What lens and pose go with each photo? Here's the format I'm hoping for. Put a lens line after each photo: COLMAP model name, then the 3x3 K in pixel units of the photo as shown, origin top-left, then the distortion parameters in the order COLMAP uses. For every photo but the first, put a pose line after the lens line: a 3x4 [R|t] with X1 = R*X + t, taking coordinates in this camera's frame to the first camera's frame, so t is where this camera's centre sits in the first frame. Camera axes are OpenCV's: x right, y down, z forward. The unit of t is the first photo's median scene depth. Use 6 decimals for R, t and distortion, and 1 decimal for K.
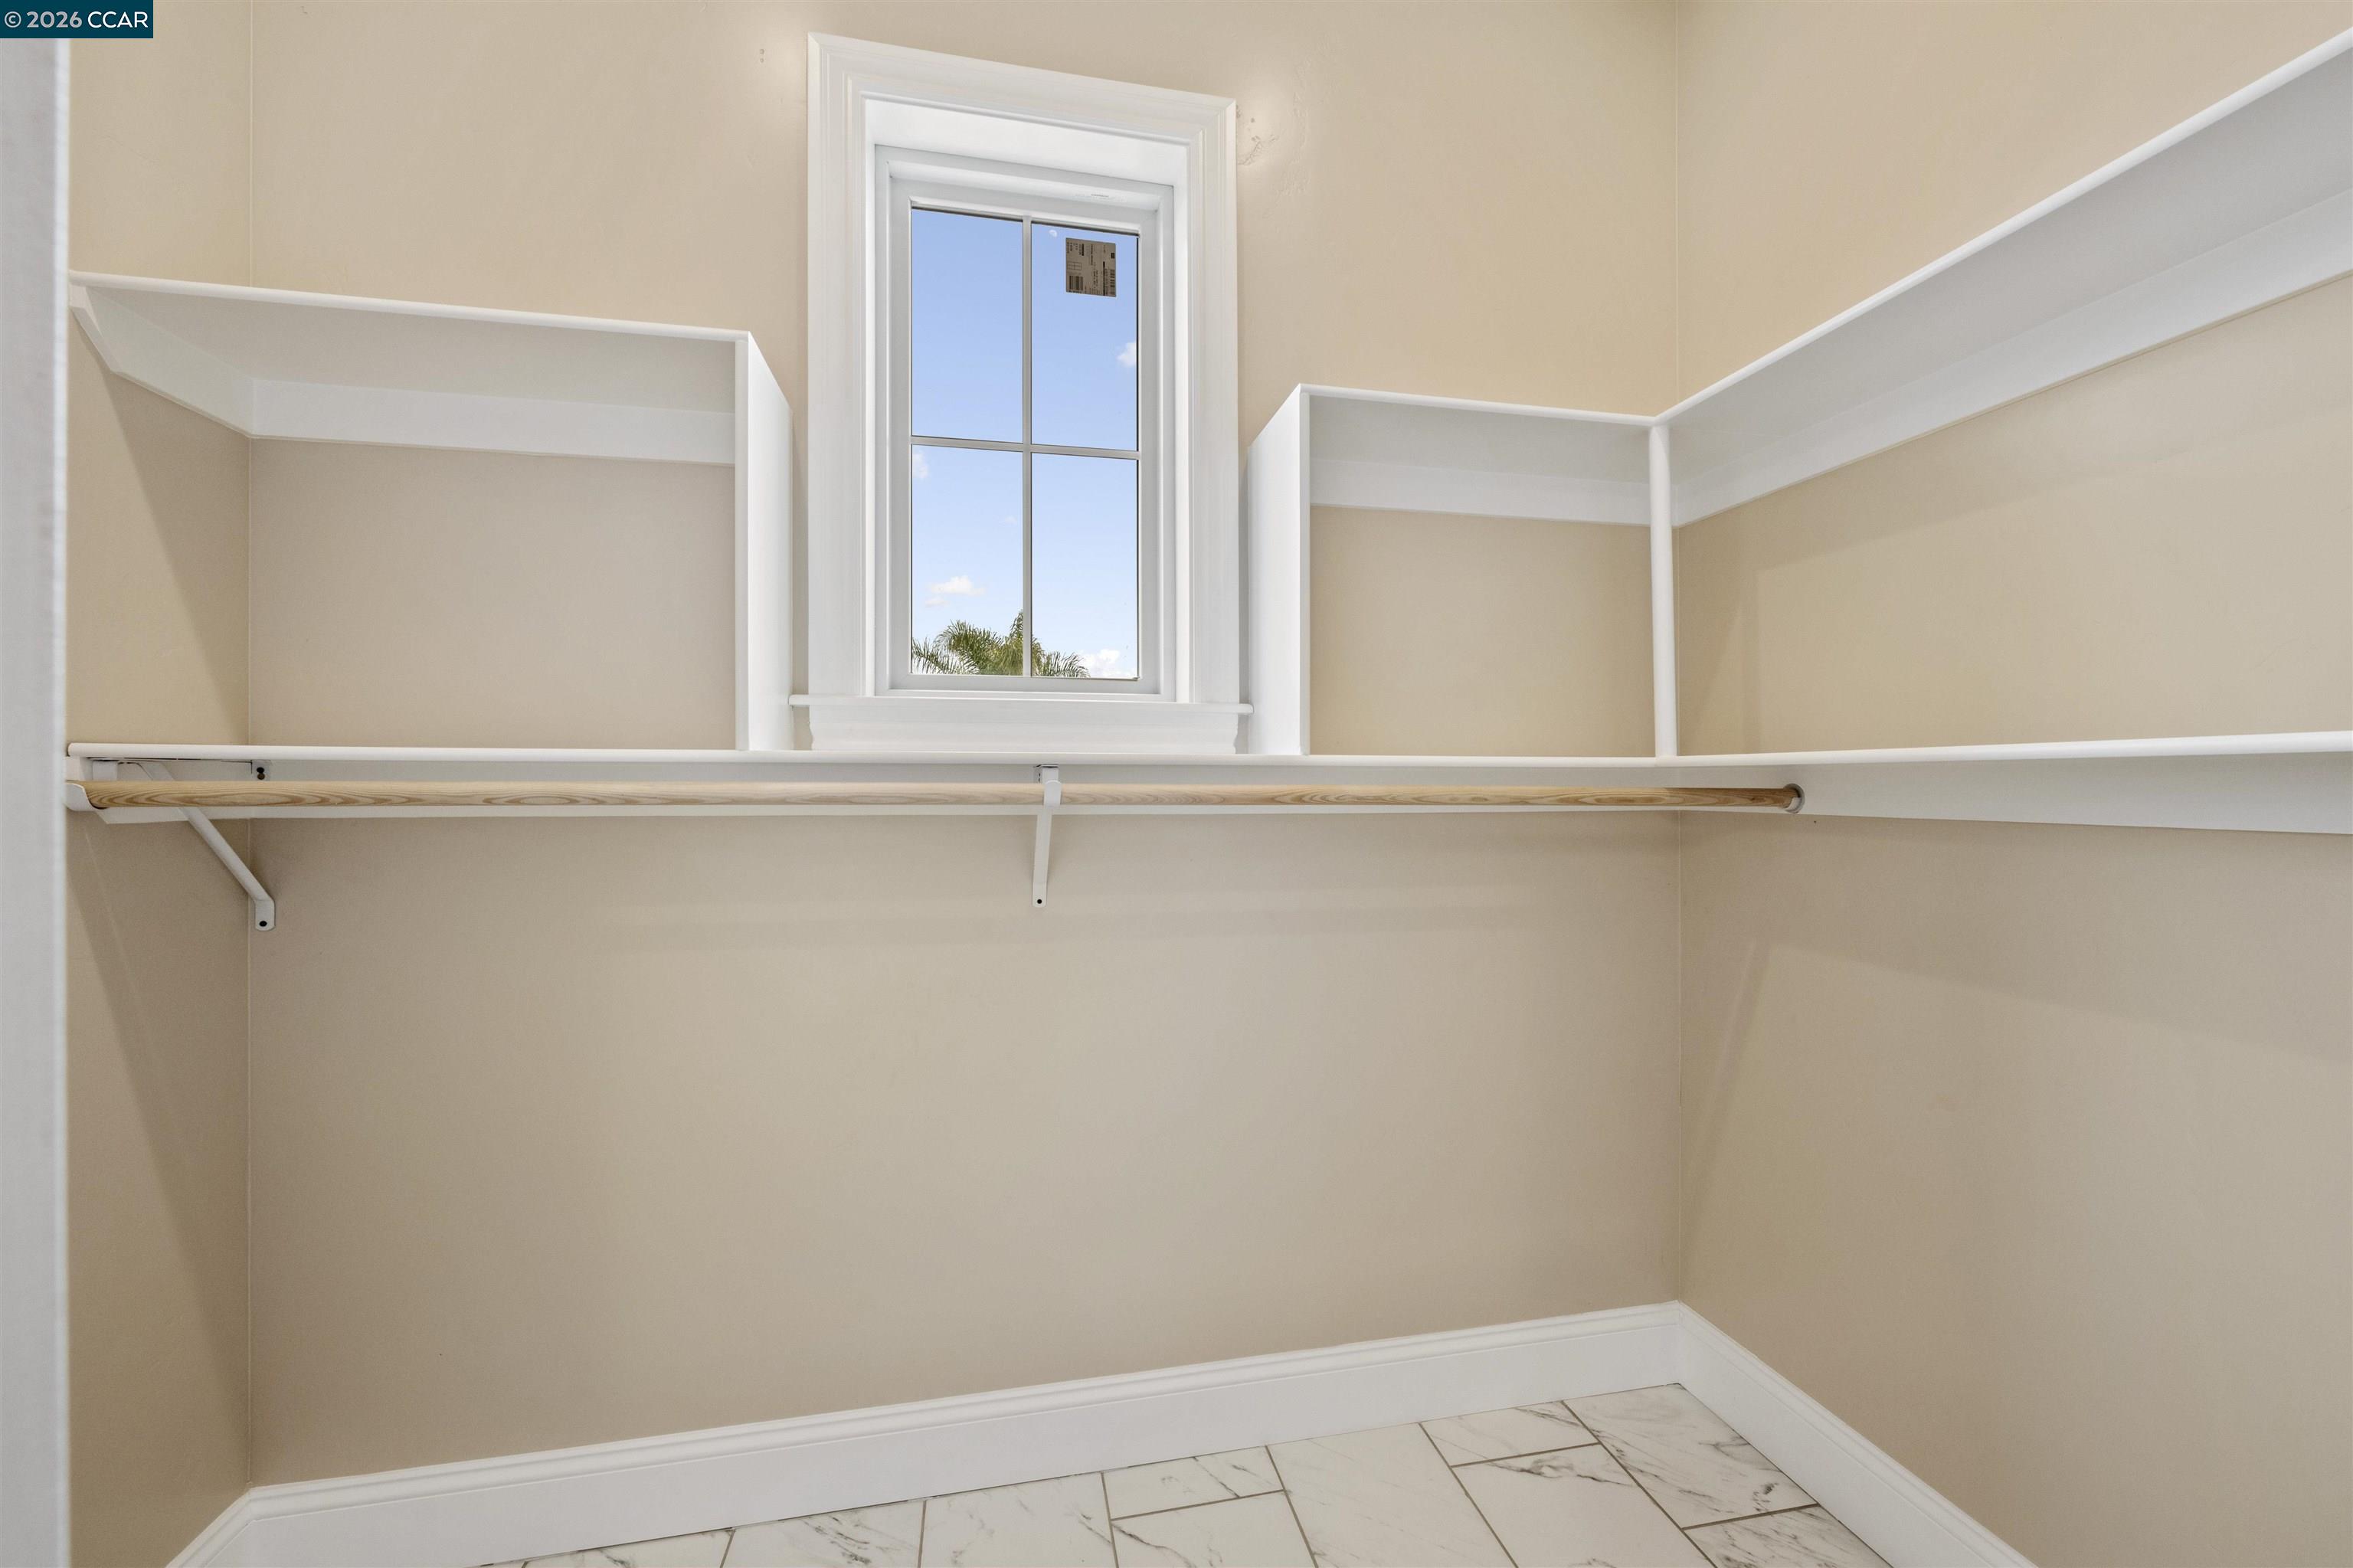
lens RADIAL K [[931.8, 0, 1178.9], [0, 931.8, 784.6], [0, 0, 1]] dist [0.001864, 0.000516]
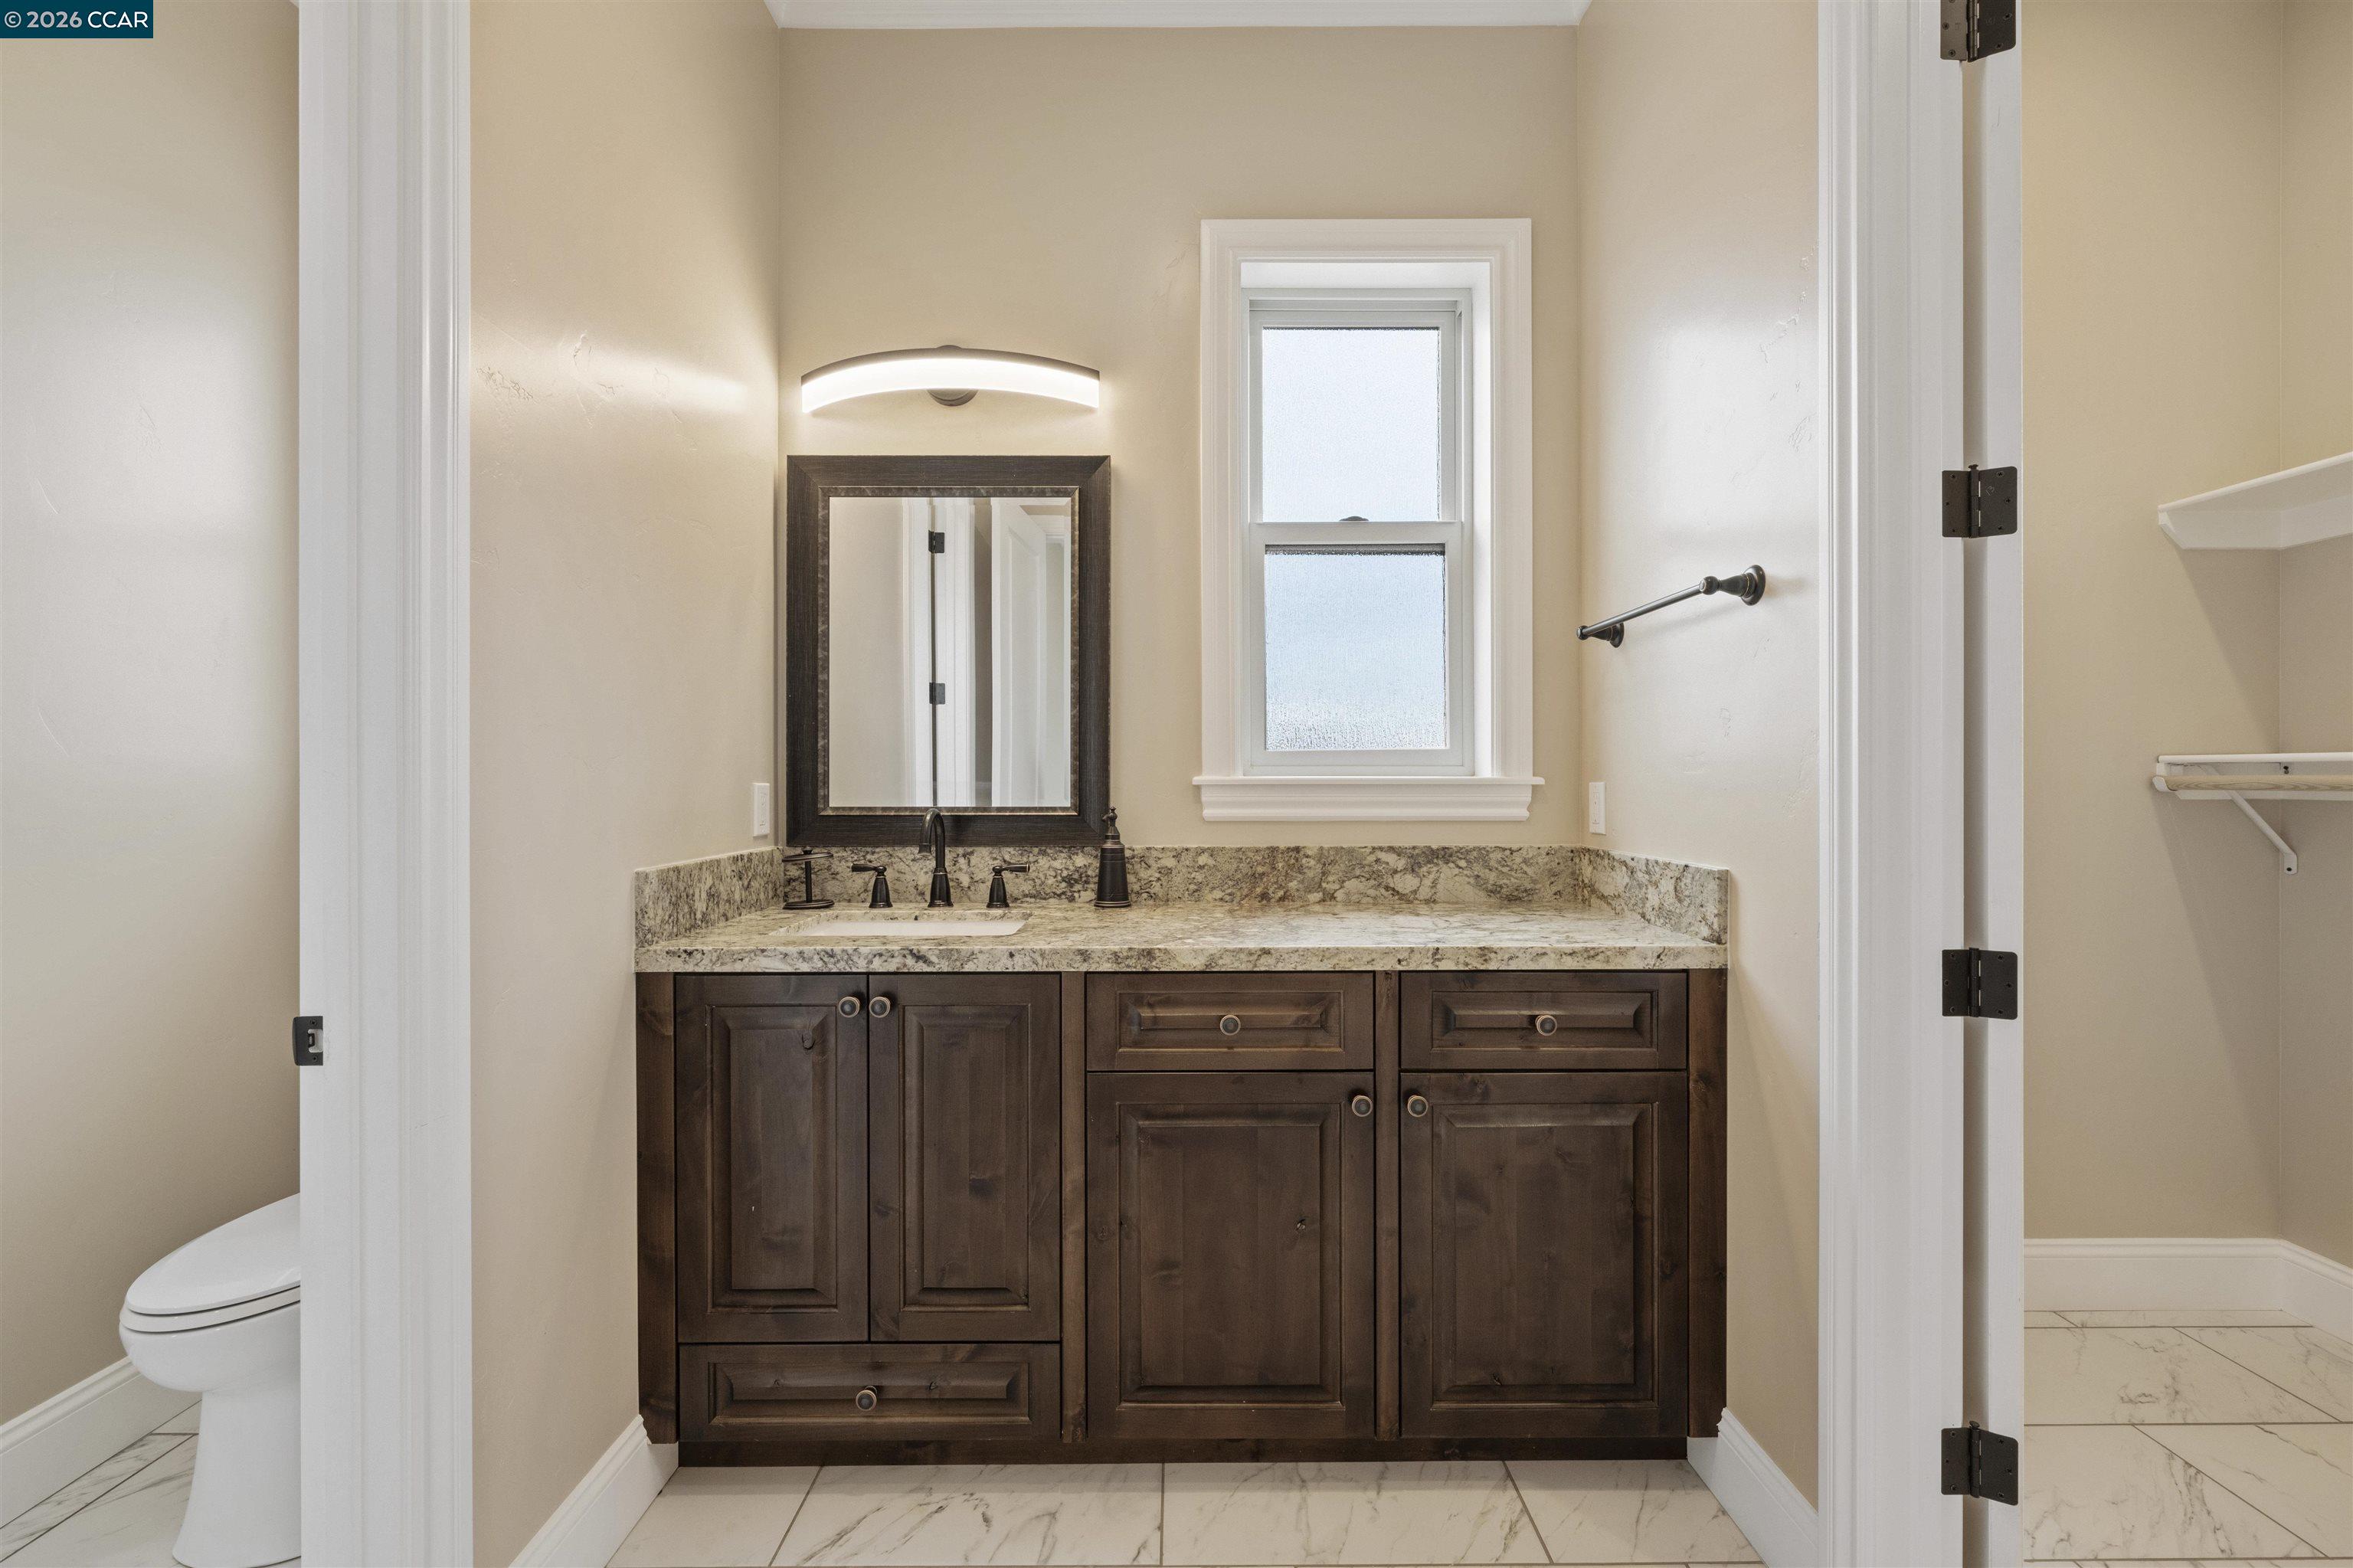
lens RADIAL K [[931.8, 0, 1177.2], [0, 931.8, 781.4], [0, 0, 1]] dist [0.001864, 0.000516]
pose [[-0.204679, -0.000243, -0.978829, 0.942865], [0.001937, 0.999998, -0.000653, 0.004050], [0.978827, -0.002029, -0.204678, -0.490680]]
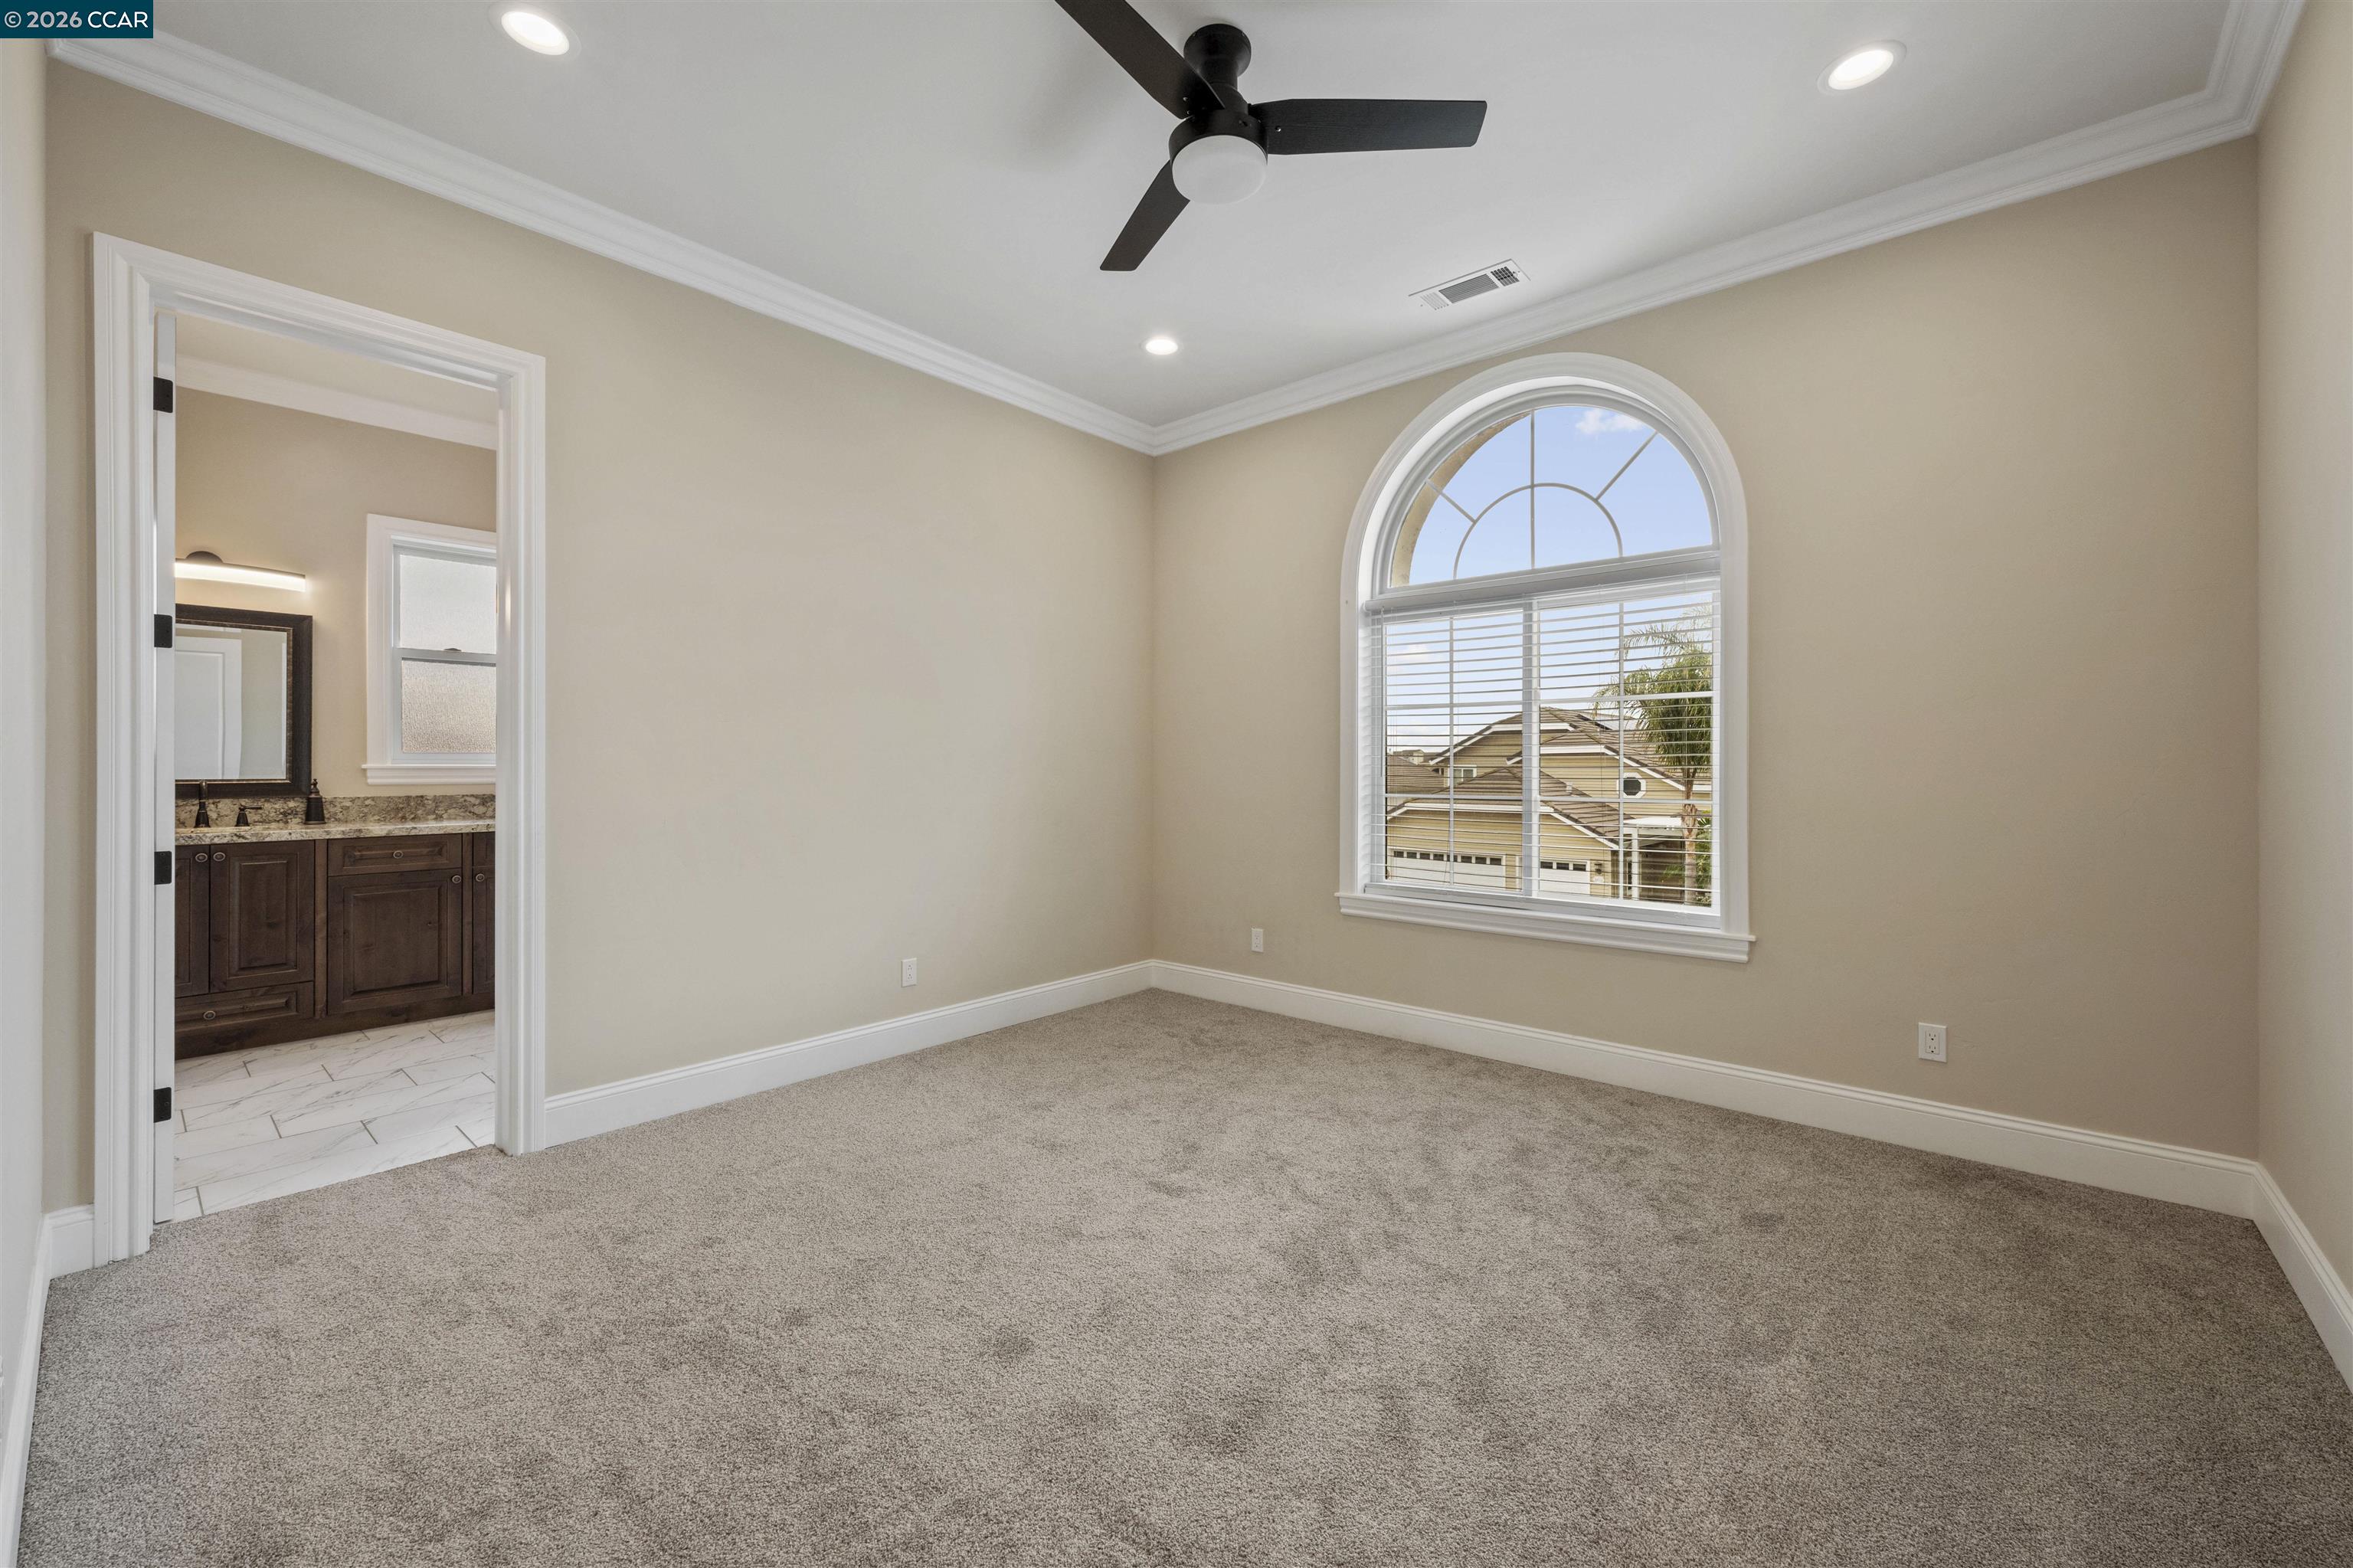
lens RADIAL K [[931.8, 0, 1170.6], [0, 931.8, 765.3], [0, 0, 1]] dist [0.001864, 0.000516]
pose [[0.601474, 0.000344, -0.798892, 4.108240], [-0.001248, 0.999999, -0.000509, -0.005031], [0.798891, 0.001303, 0.601474, -0.470383]]
